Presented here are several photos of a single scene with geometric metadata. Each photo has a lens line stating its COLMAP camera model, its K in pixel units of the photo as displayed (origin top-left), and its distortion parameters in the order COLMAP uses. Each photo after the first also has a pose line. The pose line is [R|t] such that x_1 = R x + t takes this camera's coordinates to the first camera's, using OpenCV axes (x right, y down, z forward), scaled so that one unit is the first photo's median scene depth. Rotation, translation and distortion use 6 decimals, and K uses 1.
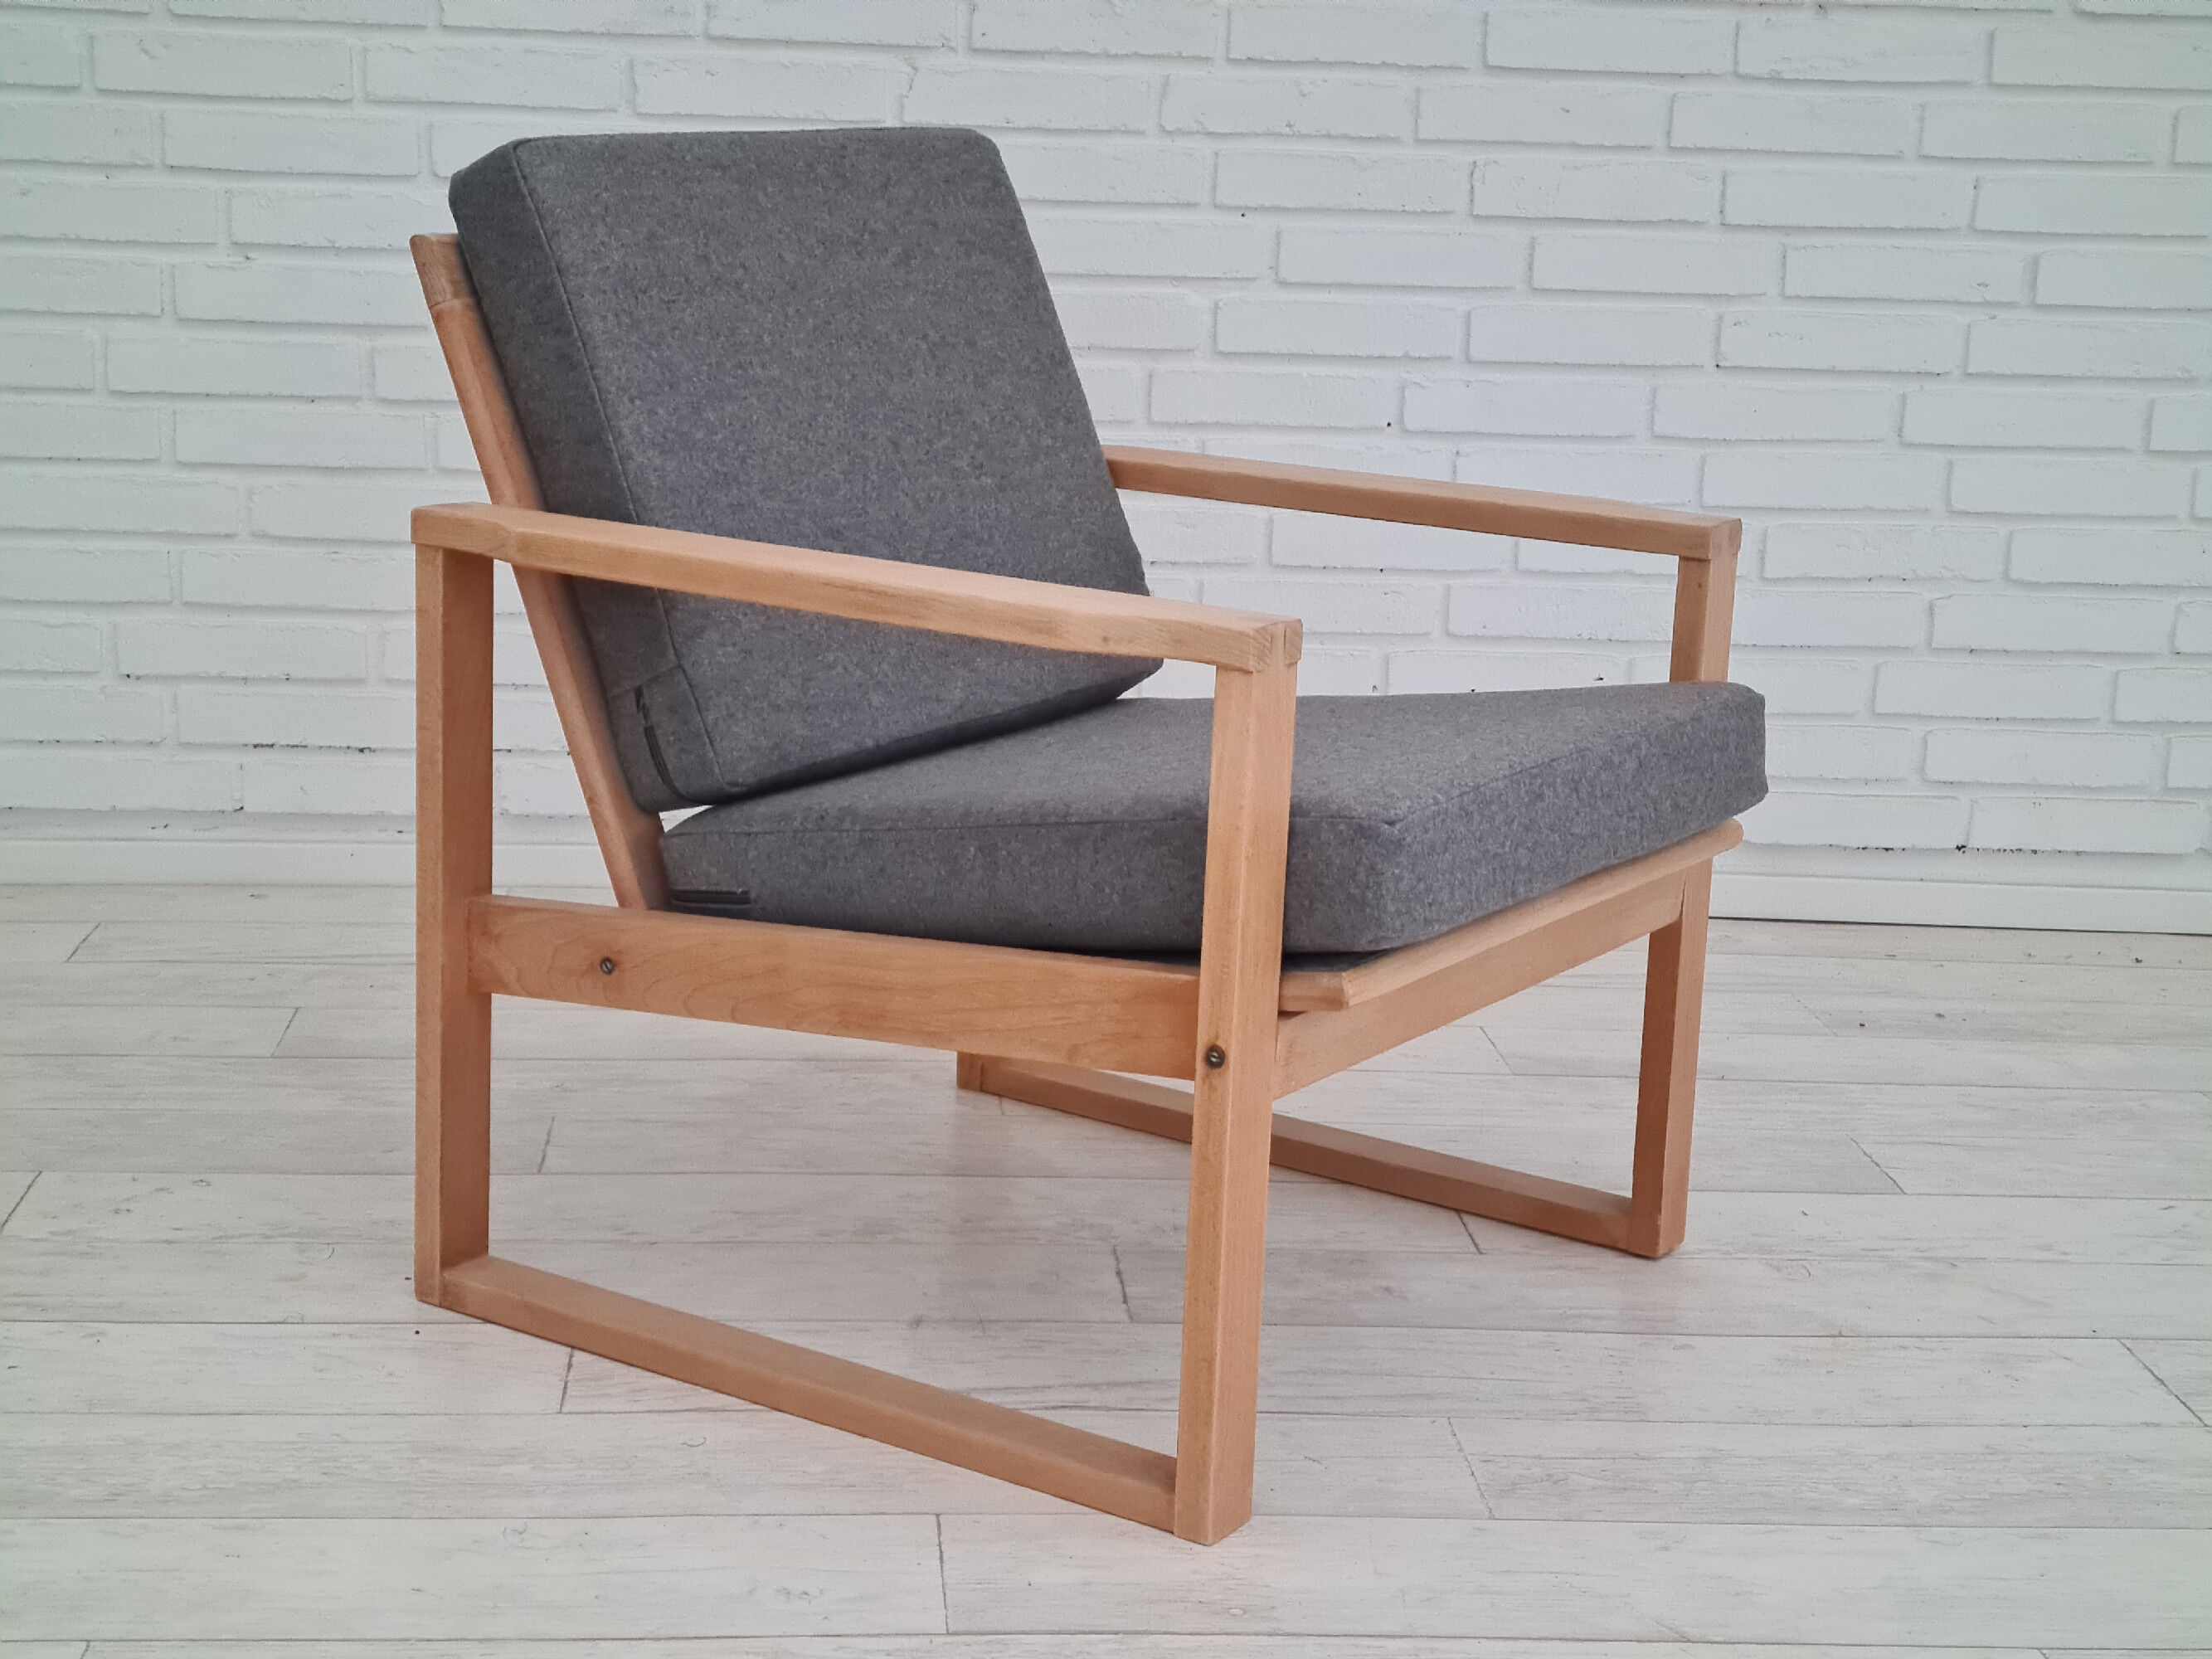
lens RADIAL K [[3338.3, 0, 1092.1], [0, 3338.3, 826.4], [0, 0, 1]] dist [0.065540, 0.000000]
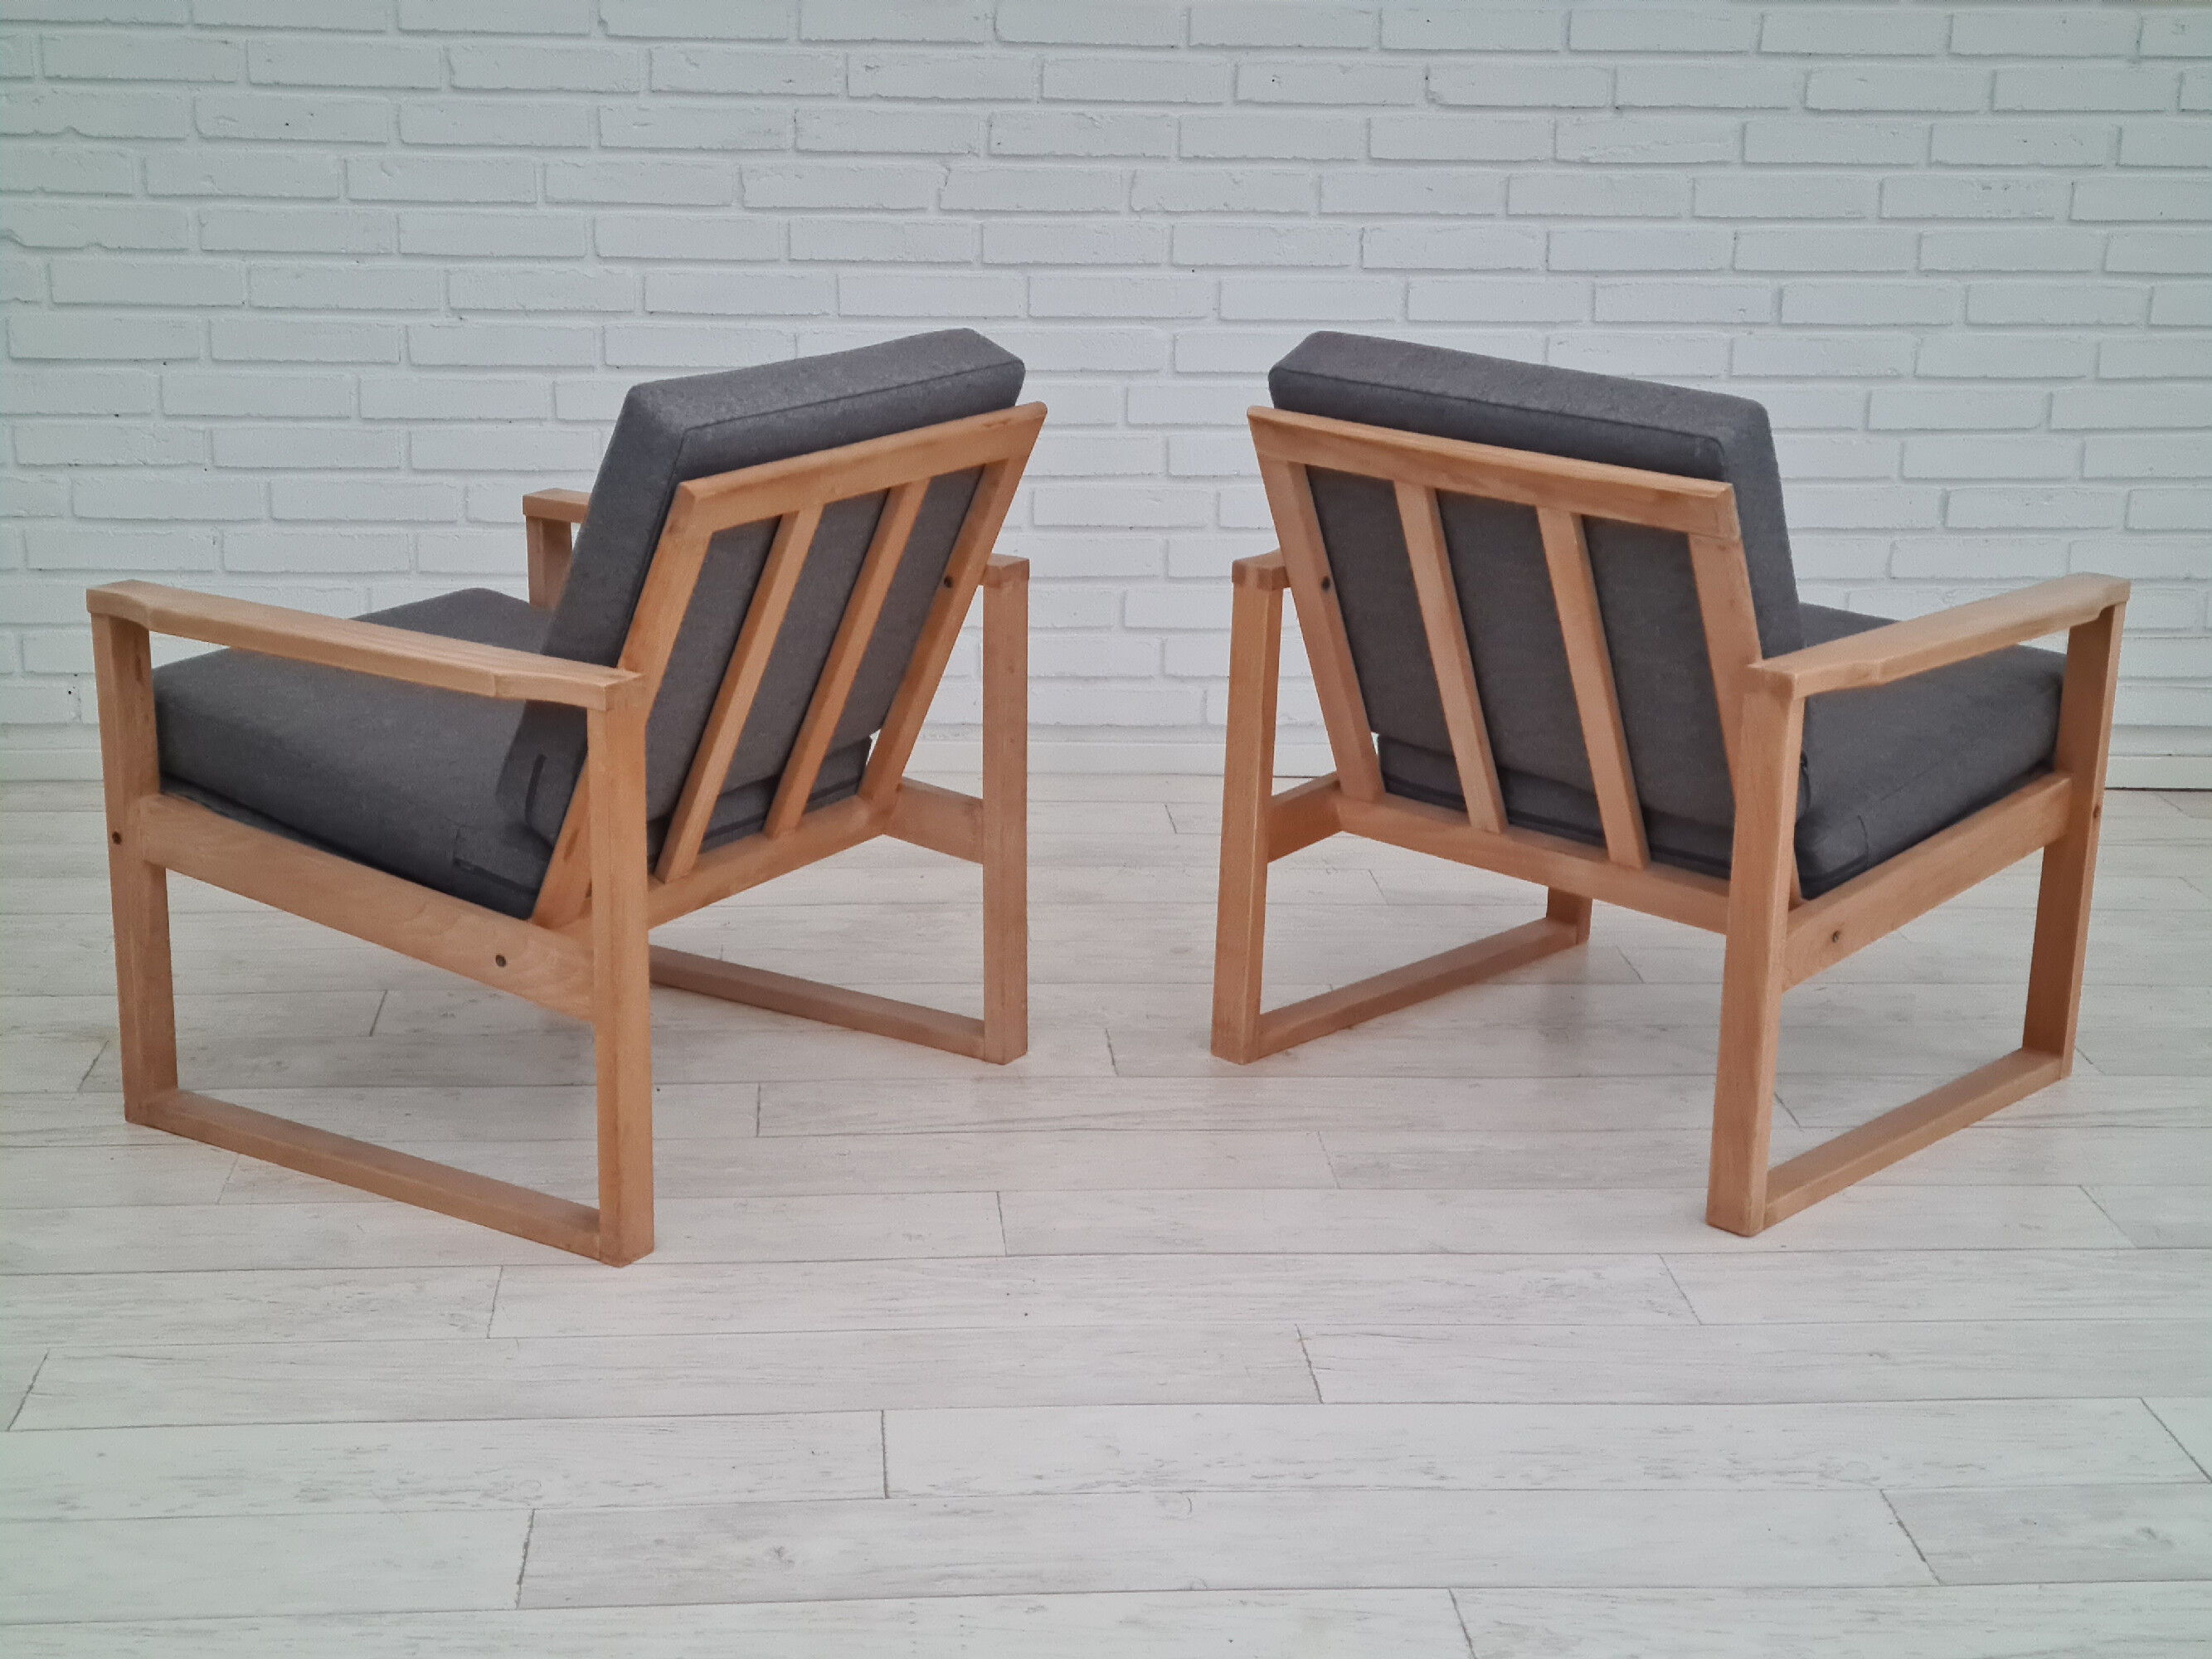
lens RADIAL K [[3338.3, 0, 1126.2], [0, 3338.3, 841.5], [0, 0, 1]] dist [0.065540, 0.000000]
pose [[0.999823, -0.017796, 0.006049, 0.005836], [0.017359, 0.997676, 0.065893, -0.042504], [-0.007208, -0.065776, 0.997808, -0.368145]]
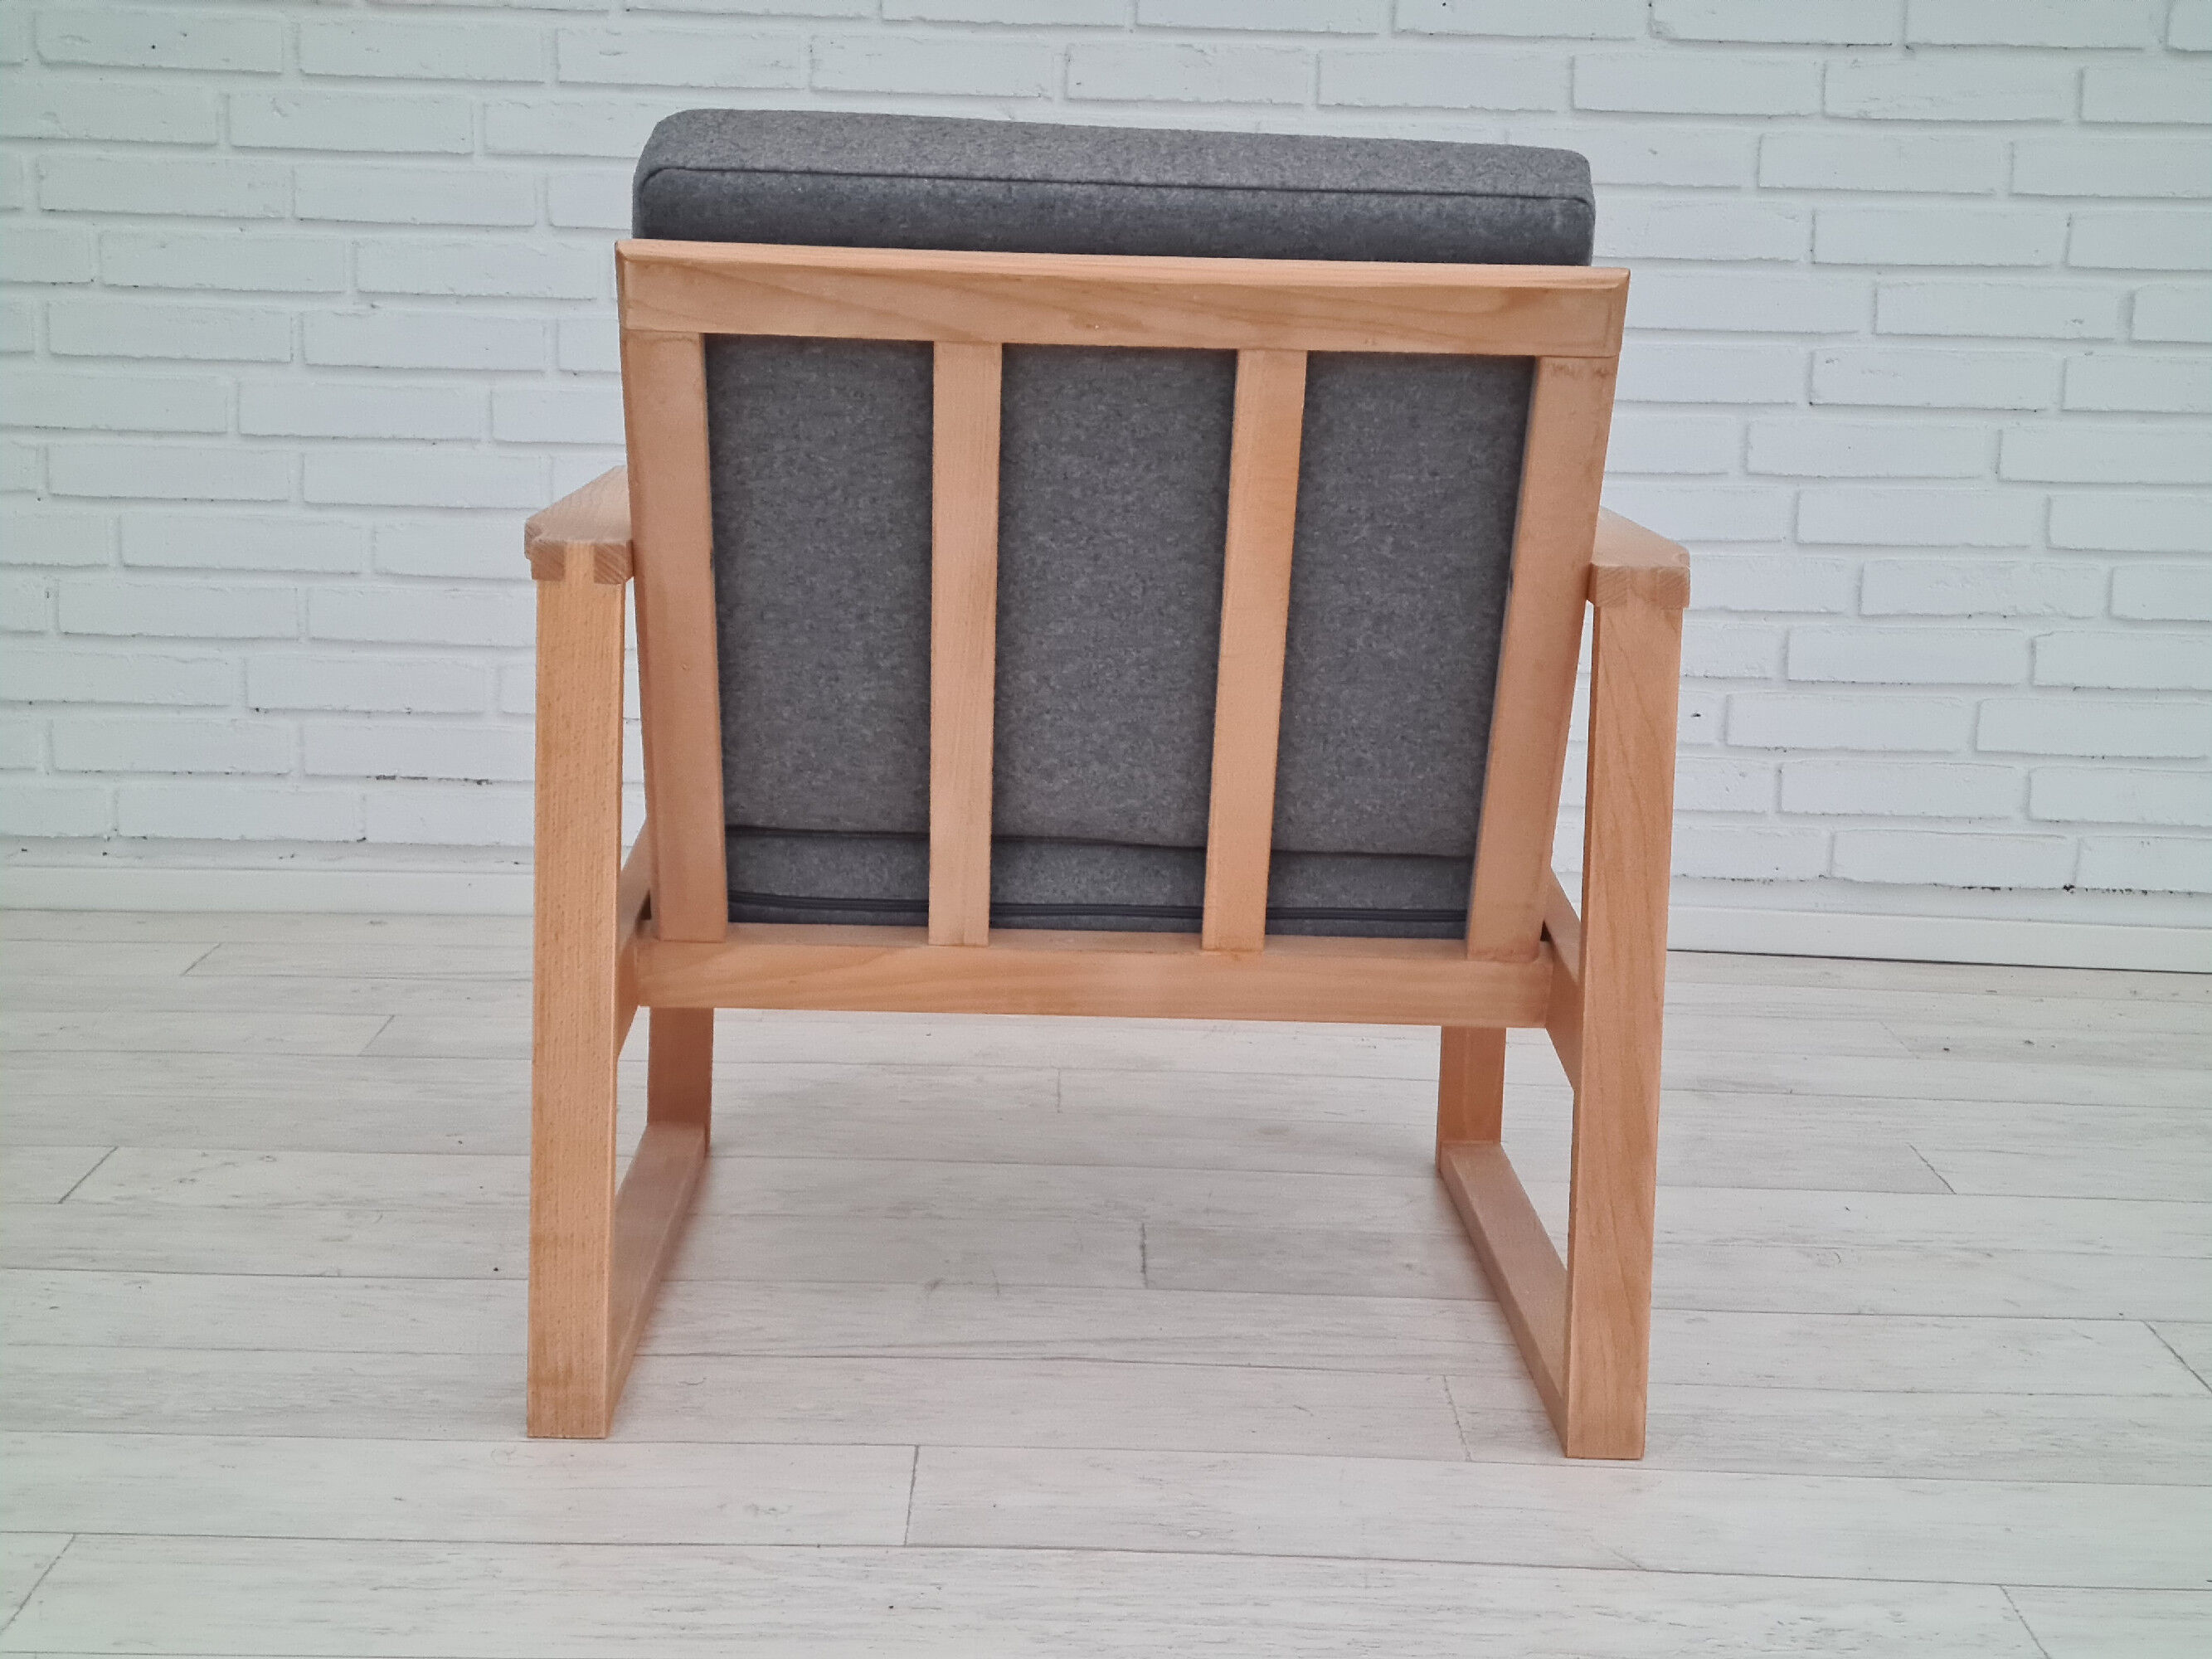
lens RADIAL K [[3338.3, 0, 1120.3], [0, 3338.3, 818.7], [0, 0, 1]] dist [0.065540, 0.000000]
pose [[0.997576, 0.001770, -0.069559, 0.051695], [-0.005187, 0.998786, -0.048977, 0.038810], [0.069388, 0.049219, 0.996375, -0.011656]]
